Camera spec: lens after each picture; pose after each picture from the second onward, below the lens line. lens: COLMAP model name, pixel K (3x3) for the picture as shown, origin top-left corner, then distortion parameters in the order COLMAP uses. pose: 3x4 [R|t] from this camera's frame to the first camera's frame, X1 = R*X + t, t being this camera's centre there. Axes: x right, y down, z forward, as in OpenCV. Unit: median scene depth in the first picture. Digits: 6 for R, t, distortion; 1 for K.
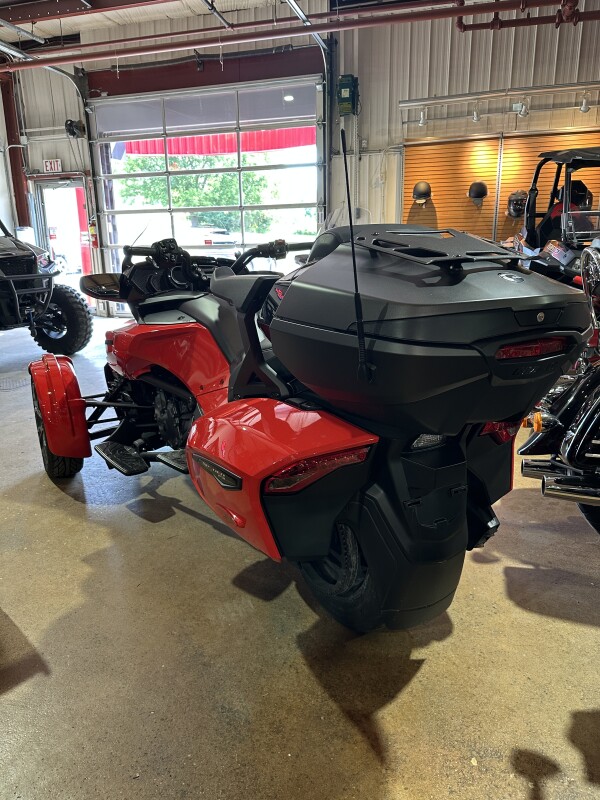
lens RADIAL K [[567.6, 0, 300.0], [0, 567.6, 400.0], [0, 0, 1]] dist [0.024465, 0.000228]
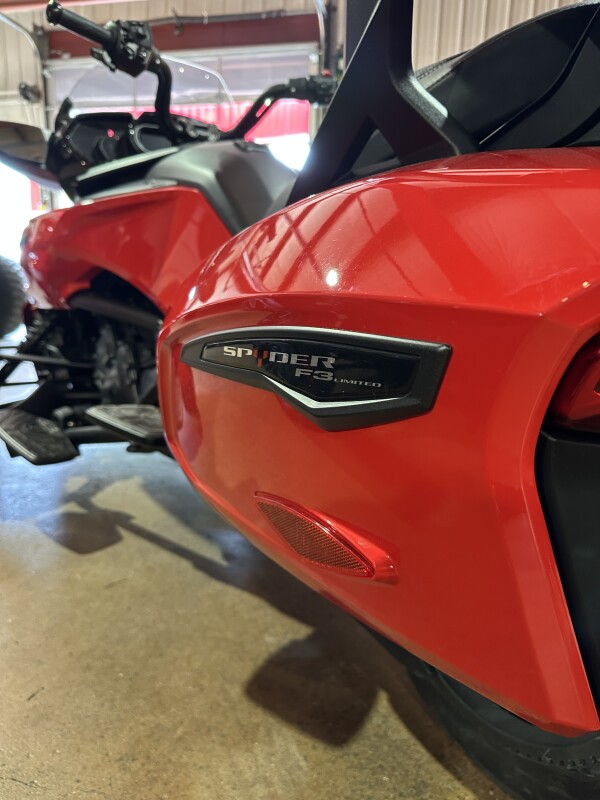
lens RADIAL K [[621.5, 0, 300.0], [0, 621.5, 400.0], [0, 0, 1]] dist [-0.113709, 0.134621]
pose [[0.997979, 0.034634, 0.053282, -0.080189], [-0.032340, 0.998537, -0.043335, 0.081307], [-0.054705, 0.041524, 0.997639, 0.374951]]
